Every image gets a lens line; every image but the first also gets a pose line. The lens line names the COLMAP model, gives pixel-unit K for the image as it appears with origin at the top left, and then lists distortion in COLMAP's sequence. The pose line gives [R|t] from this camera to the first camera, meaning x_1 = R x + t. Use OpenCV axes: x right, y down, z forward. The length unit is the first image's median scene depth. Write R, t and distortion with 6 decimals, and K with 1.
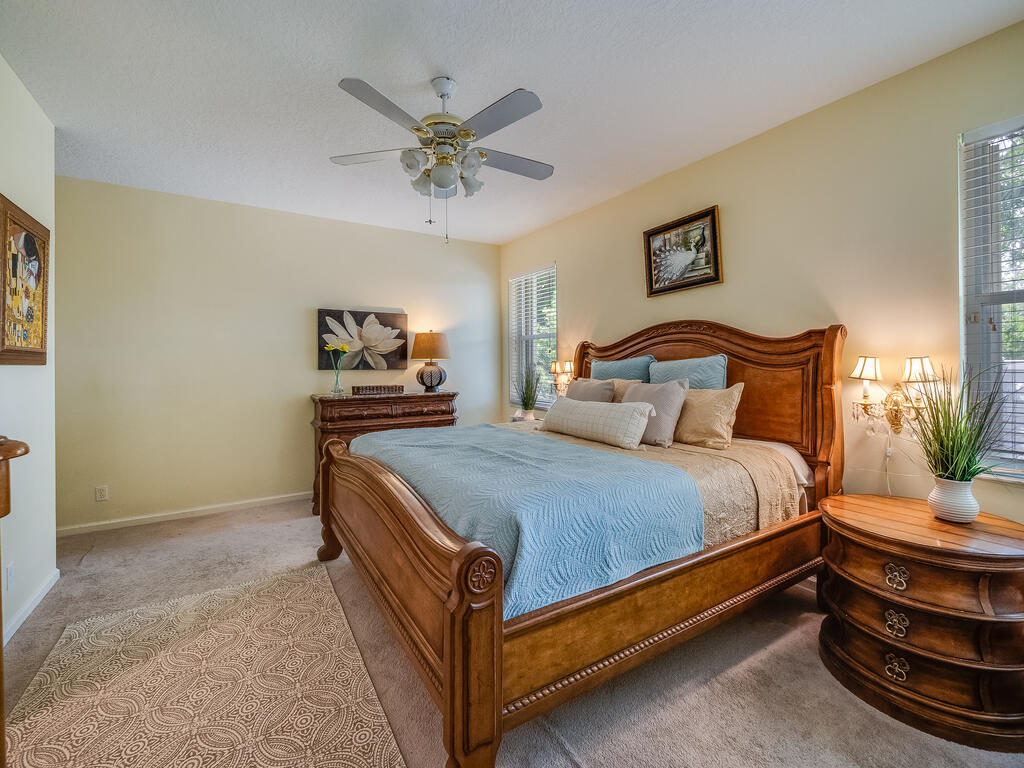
lens RADIAL K [[449.3, 0, 511.0], [0, 449.3, 367.6], [0, 0, 1]] dist [0.000259, 0.000079]
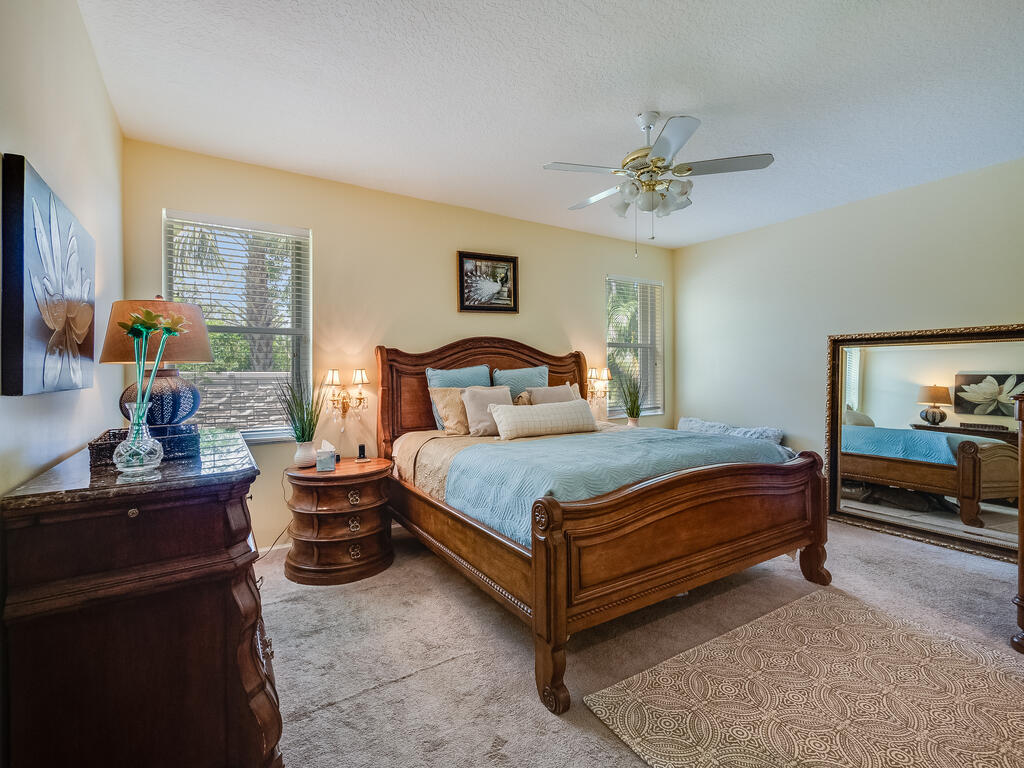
lens RADIAL K [[475.8, 0, 511.8], [0, 475.8, 373.9], [0, 0, 1]] dist [0.001579, 0.000265]
pose [[-0.008274, -0.006014, 0.999948, -0.938775], [0.013491, 0.999890, 0.006126, -0.010649], [-0.999875, 0.013541, -0.008192, 0.966109]]
